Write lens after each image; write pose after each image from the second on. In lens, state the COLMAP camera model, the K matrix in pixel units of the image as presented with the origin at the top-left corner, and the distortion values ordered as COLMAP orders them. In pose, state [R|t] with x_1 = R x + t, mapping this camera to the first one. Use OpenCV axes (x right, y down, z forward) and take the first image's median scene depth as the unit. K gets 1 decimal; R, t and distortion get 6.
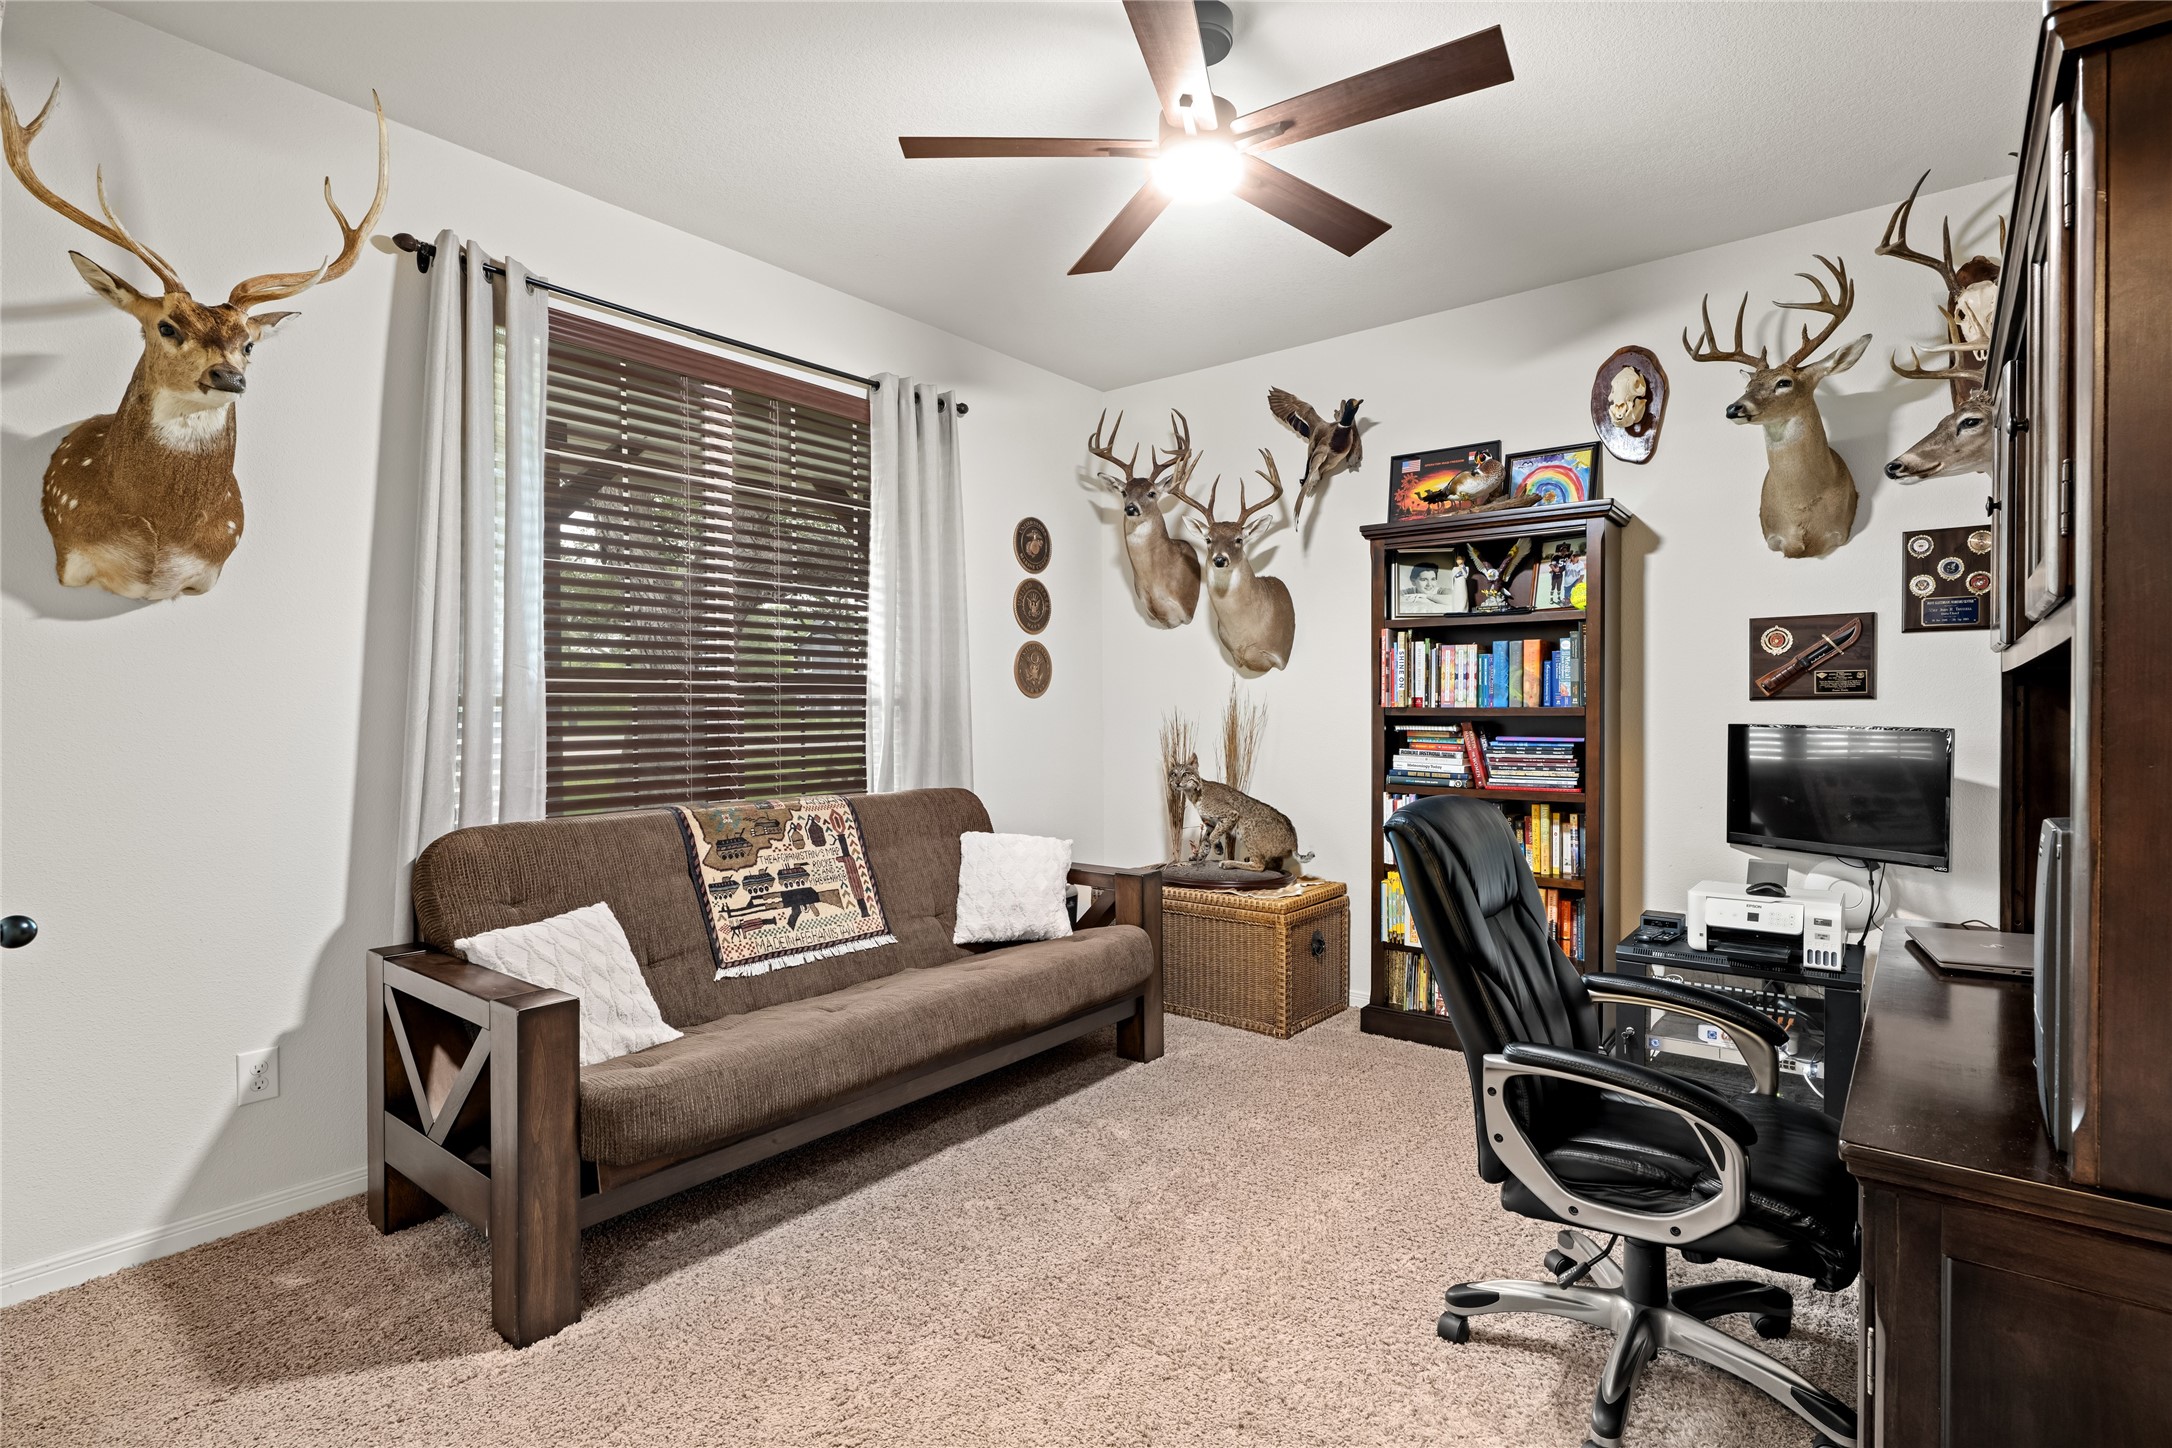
lens RADIAL K [[1050.7, 0, 1086.0], [0, 1050.7, 724.0], [0, 0, 1]] dist [-0.001795, -0.000124]
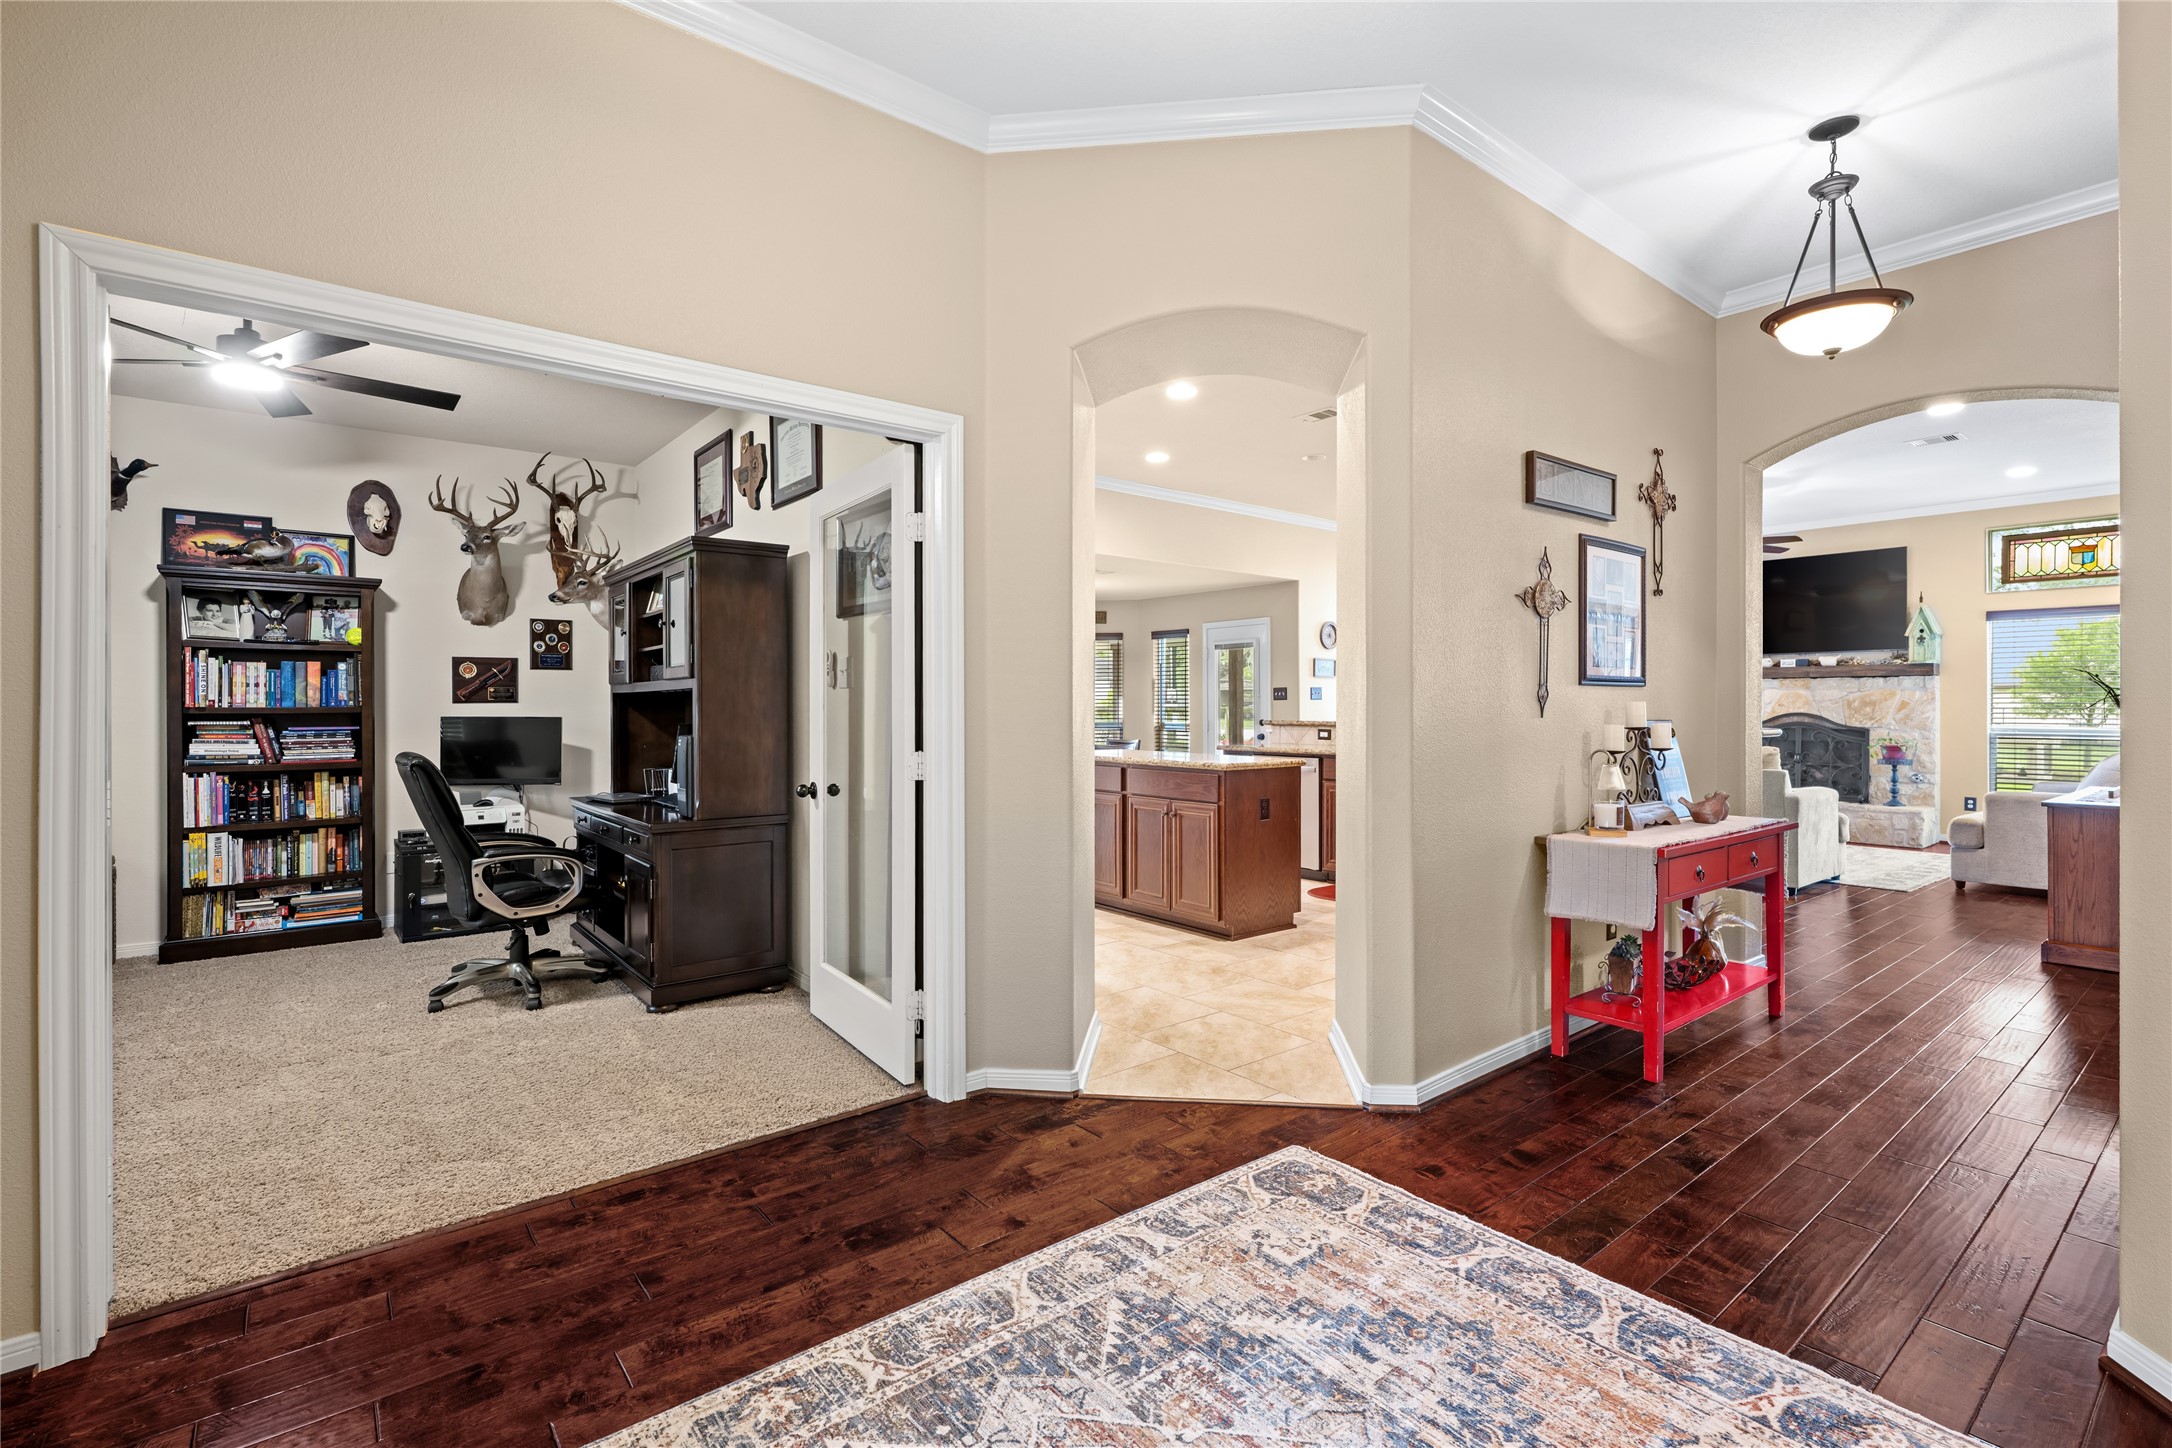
lens RADIAL K [[983.3, 0, 1092.6], [0, 983.3, 705.0], [0, 0, 1]] dist [-0.000910, 0.000035]
pose [[0.221513, 0.002181, 0.975155, -0.692493], [0.017383, 0.999830, -0.006184, 0.008940], [-0.975002, 0.018321, 0.221438, -0.385964]]
